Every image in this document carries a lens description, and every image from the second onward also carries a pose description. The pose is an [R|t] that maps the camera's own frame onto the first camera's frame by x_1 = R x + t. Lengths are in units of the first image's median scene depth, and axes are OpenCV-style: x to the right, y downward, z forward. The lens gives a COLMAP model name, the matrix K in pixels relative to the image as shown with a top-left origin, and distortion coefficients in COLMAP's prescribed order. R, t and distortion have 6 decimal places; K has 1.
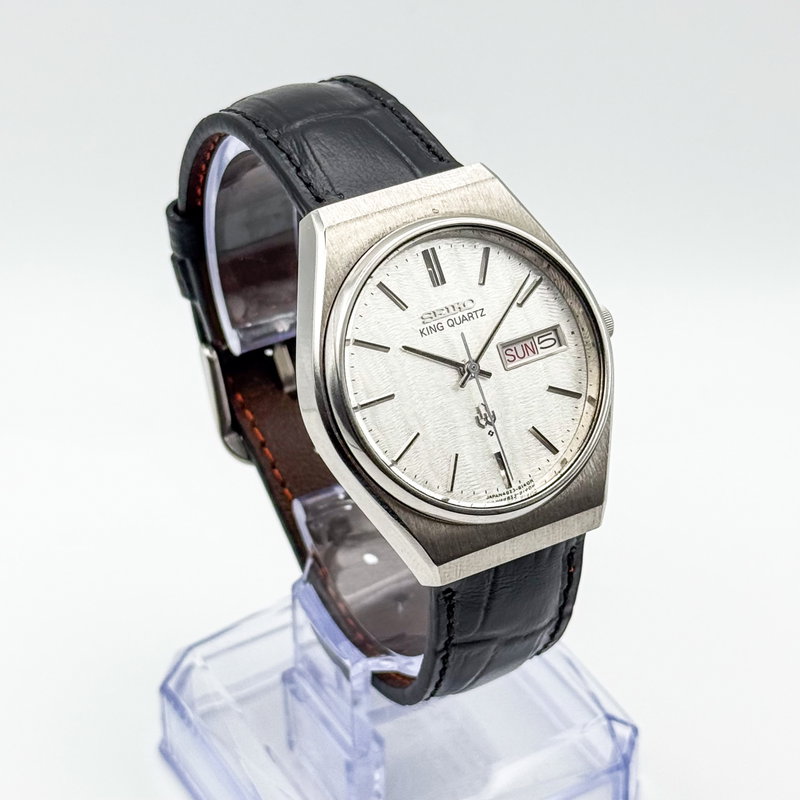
lens RADIAL K [[2367.5, 0, 399.4], [0, 2367.5, 413.3], [0, 0, 1]] dist [0.088168, 0.549042]
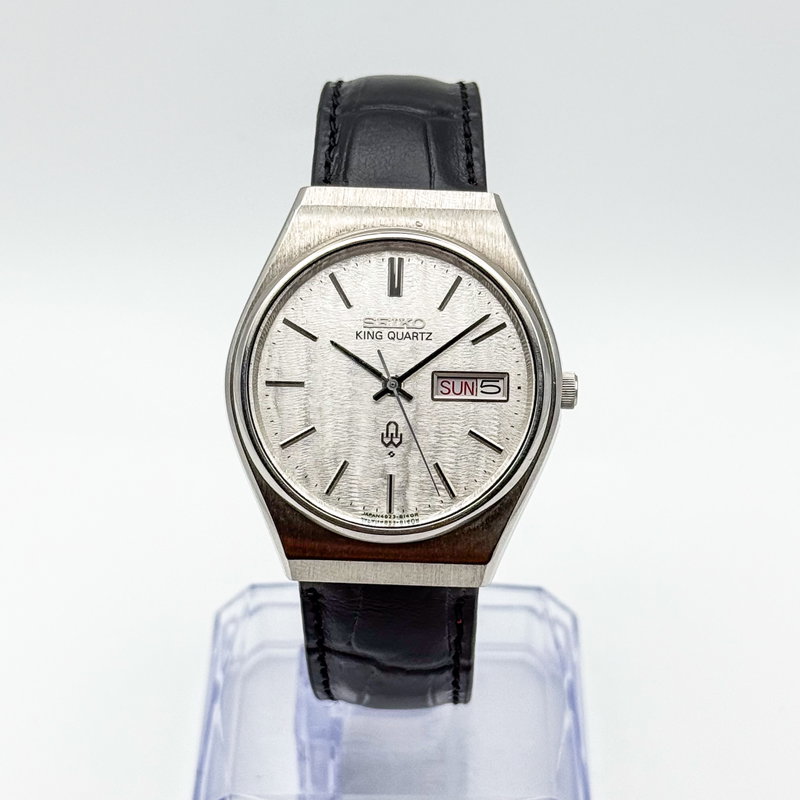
lens RADIAL K [[2367.5, 0, 399.4], [0, 2367.5, 413.3], [0, 0, 1]] dist [0.088168, 0.549042]
pose [[0.851655, 0.319521, -0.415439, 0.444805], [-0.322091, 0.944401, 0.066063, -0.073701], [0.413450, 0.077546, 0.907219, 0.106204]]
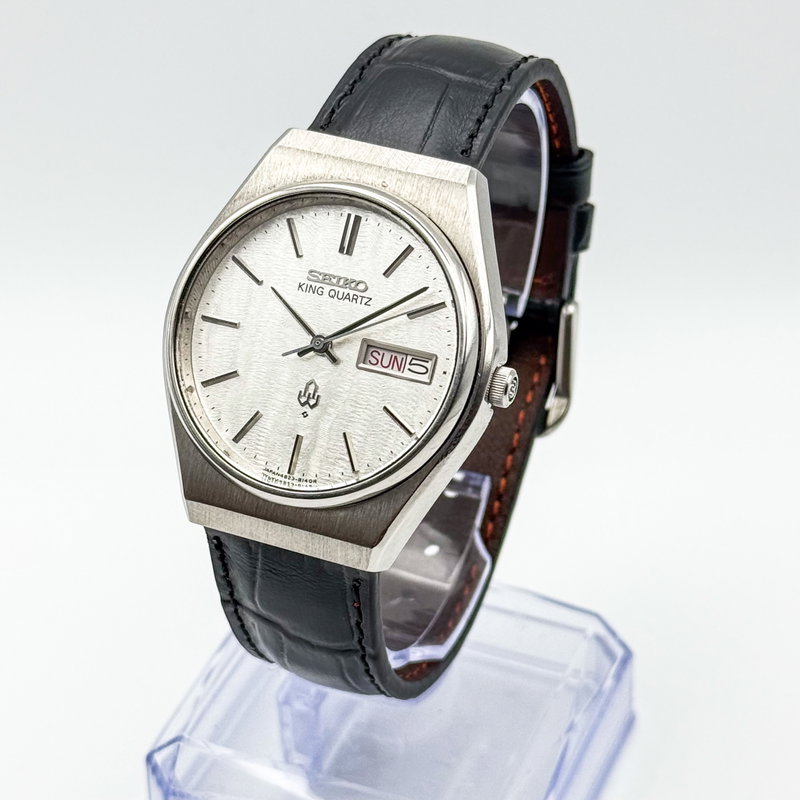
lens RADIAL K [[2367.5, 0, 399.4], [0, 2367.5, 413.3], [0, 0, 1]] dist [0.088168, 0.549042]
pose [[0.603902, 0.467768, -0.645365, 0.670023], [-0.470705, 0.862711, 0.184840, -0.184097], [0.643226, 0.192151, 0.741173, 0.323786]]
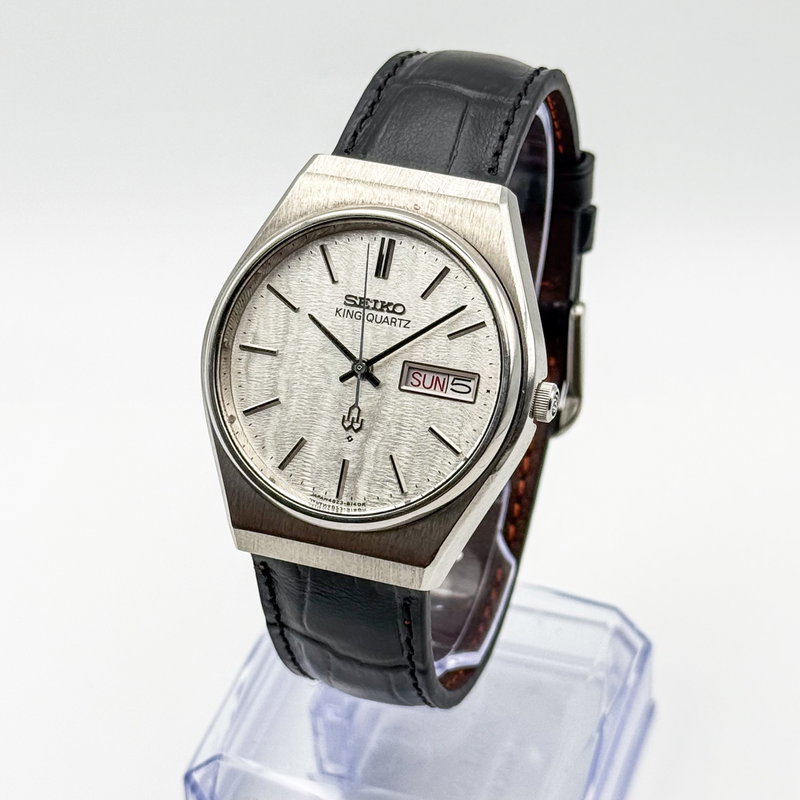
lens RADIAL K [[2367.5, 0, 399.4], [0, 2367.5, 413.3], [0, 0, 1]] dist [0.088168, 0.549042]
pose [[0.659716, 0.447688, -0.603614, 0.622305], [-0.434659, 0.882527, 0.179494, -0.180319], [0.613063, 0.143951, 0.776809, 0.269622]]
